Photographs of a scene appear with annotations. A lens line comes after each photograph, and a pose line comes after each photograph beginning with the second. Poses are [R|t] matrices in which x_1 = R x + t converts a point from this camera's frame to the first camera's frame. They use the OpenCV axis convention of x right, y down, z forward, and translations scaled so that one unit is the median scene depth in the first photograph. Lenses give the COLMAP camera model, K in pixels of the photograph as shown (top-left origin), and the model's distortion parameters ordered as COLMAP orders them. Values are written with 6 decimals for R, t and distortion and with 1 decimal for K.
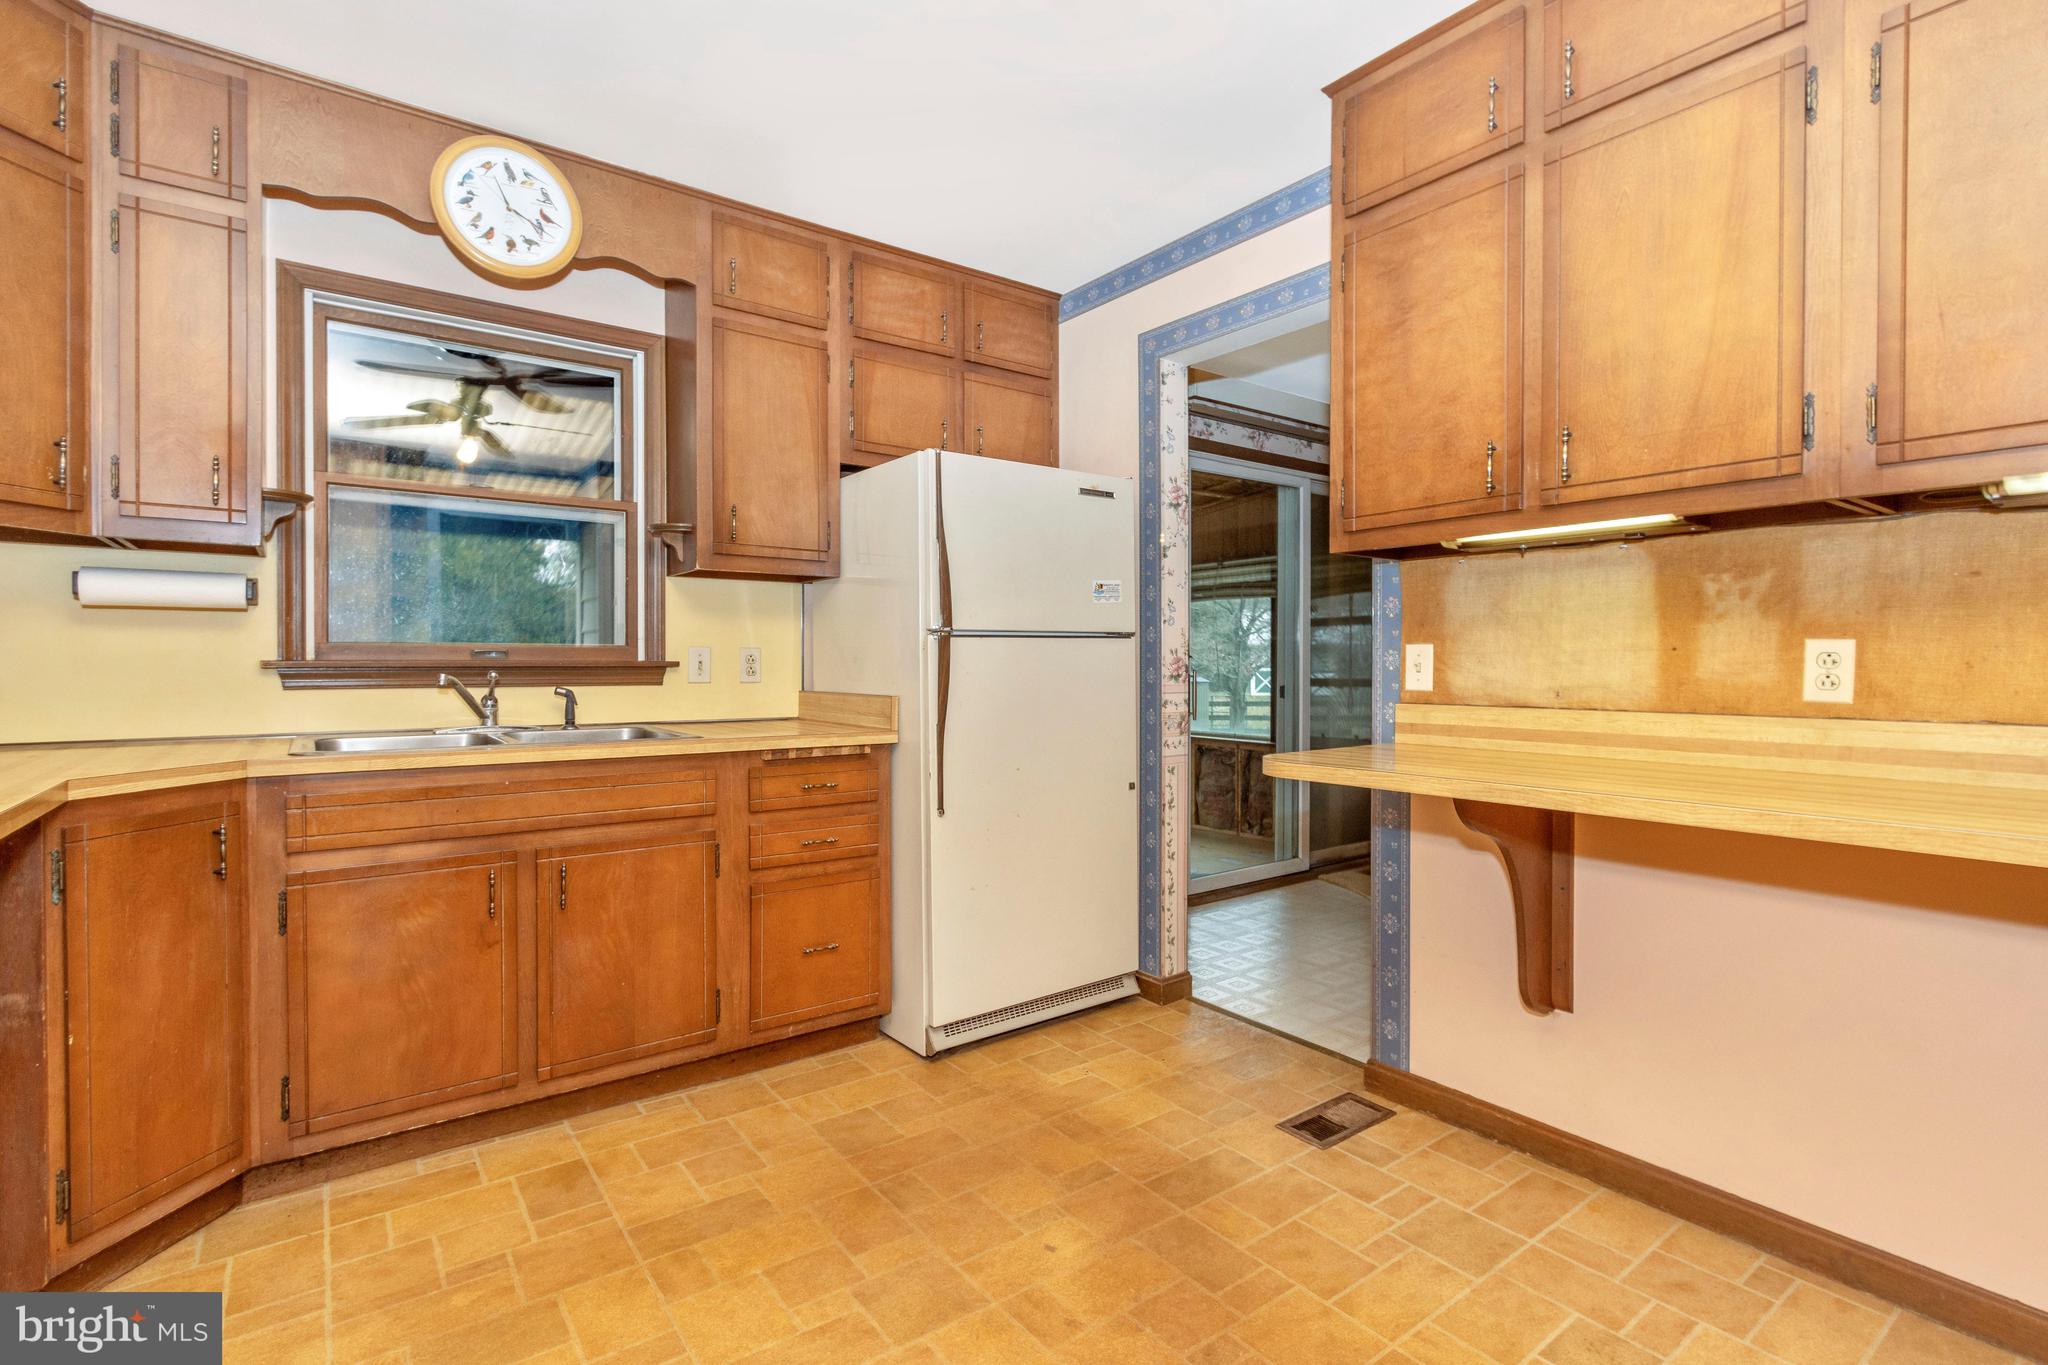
lens RADIAL K [[952.5, 0, 1023.6], [0, 952.5, 675.6], [0, 0, 1]] dist [0.003723, -0.001397]
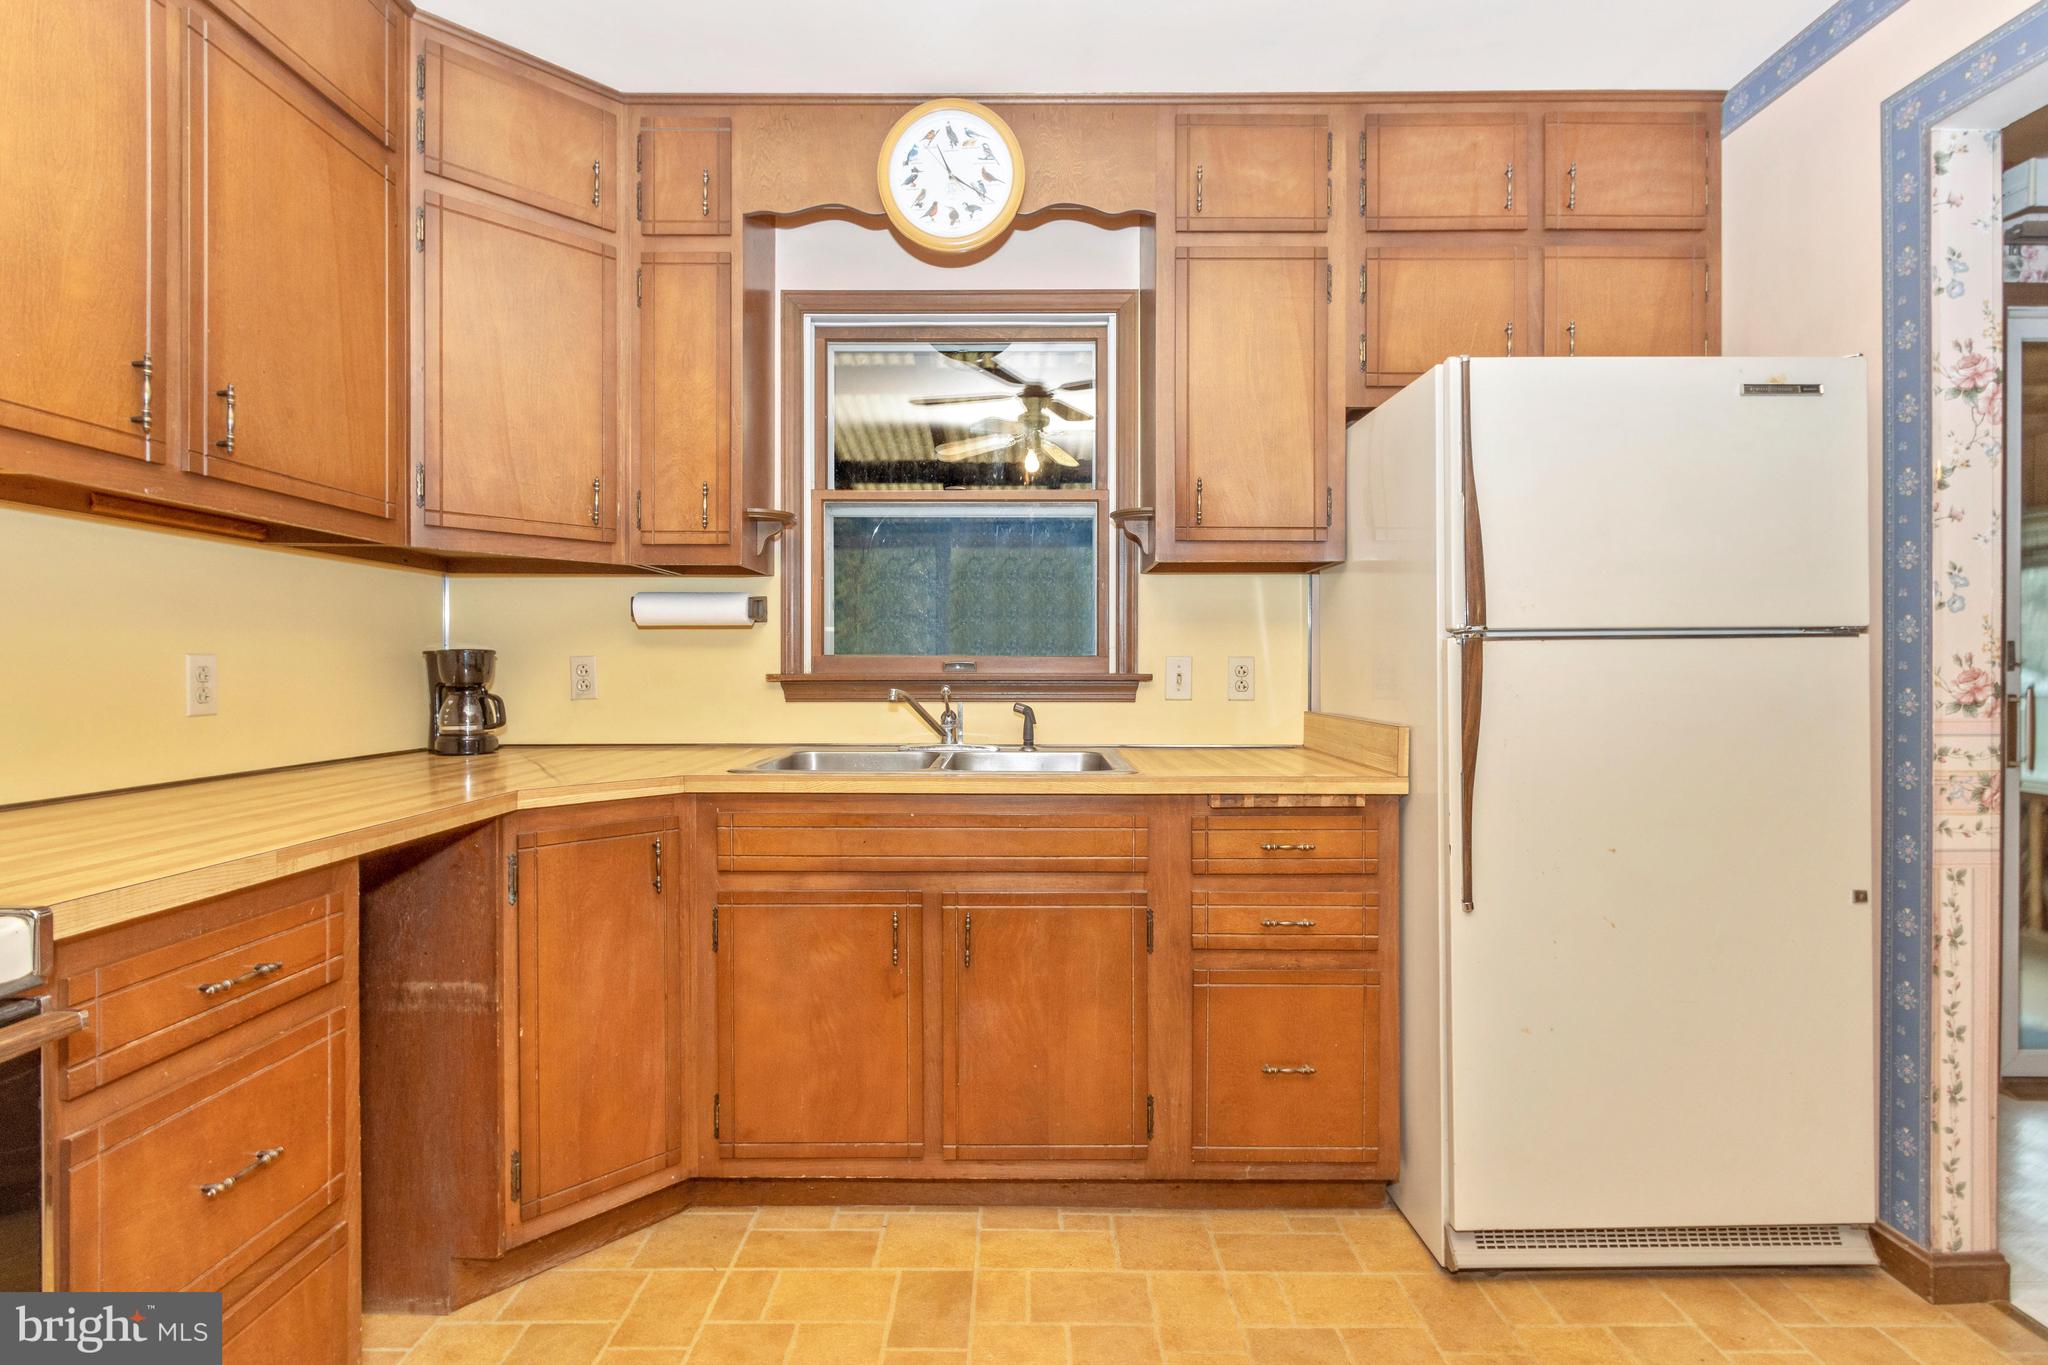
lens RADIAL K [[952.5, 0, 1063.9], [0, 952.5, 672.2], [0, 0, 1]] dist [0.003723, -0.001397]
pose [[0.806236, 0.004178, -0.591579, 0.078545], [-0.006976, 0.999973, -0.002445, -0.015374], [0.591553, 0.006098, 0.806243, 0.307573]]
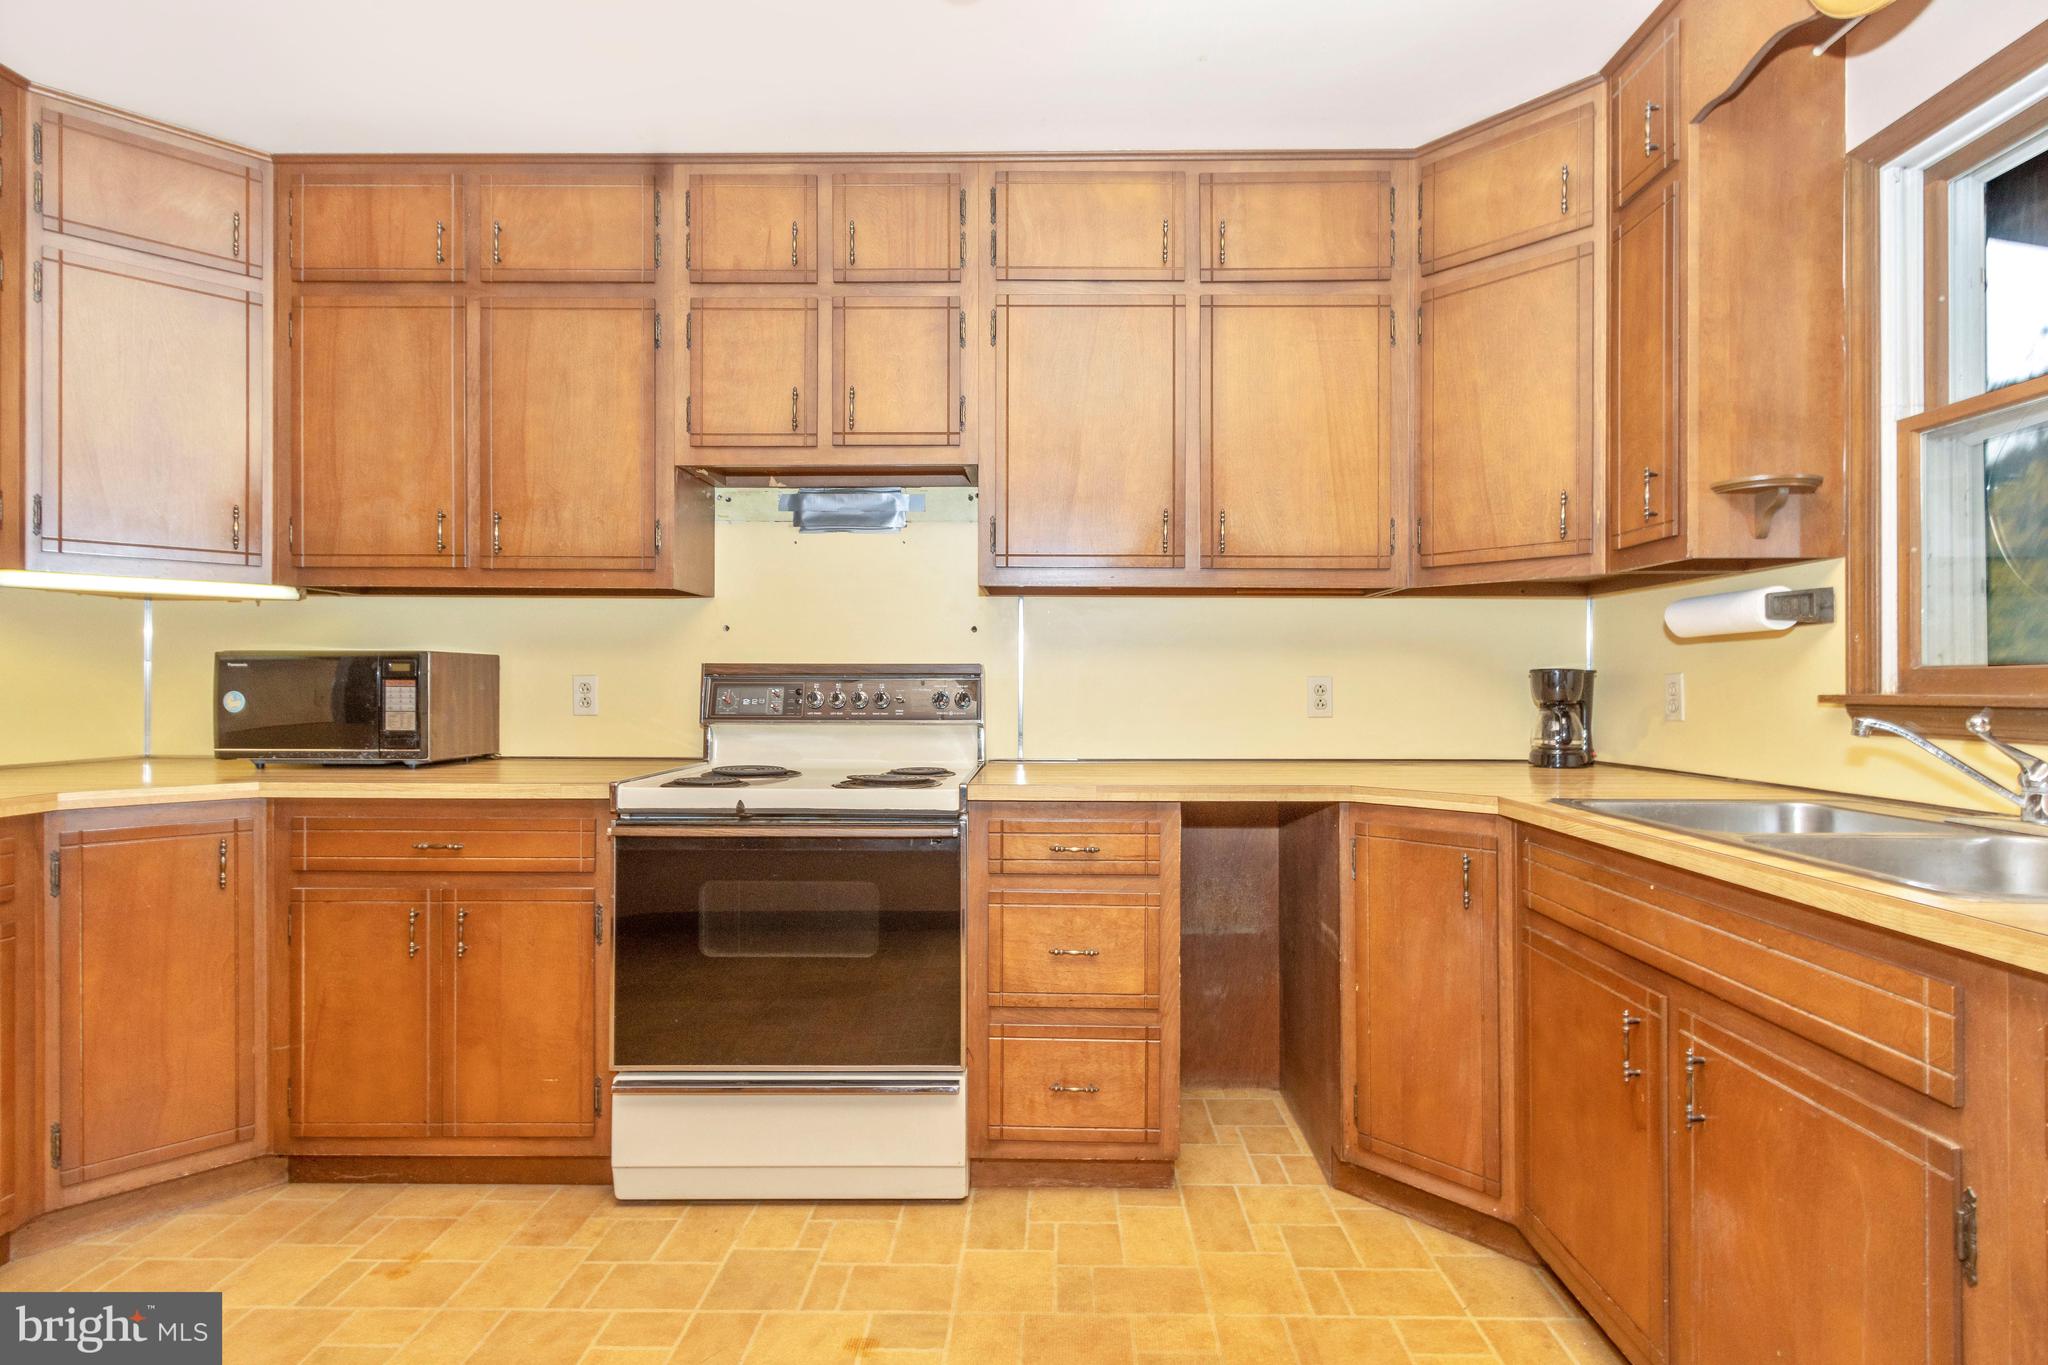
lens RADIAL K [[952.5, 0, 1006.7], [0, 952.5, 681.8], [0, 0, 1]] dist [0.003723, -0.001397]
pose [[-0.614455, -0.003728, -0.788943, 0.192865], [-0.009985, 0.999945, 0.003051, -0.019038], [0.788888, 0.009752, -0.614459, 0.876454]]
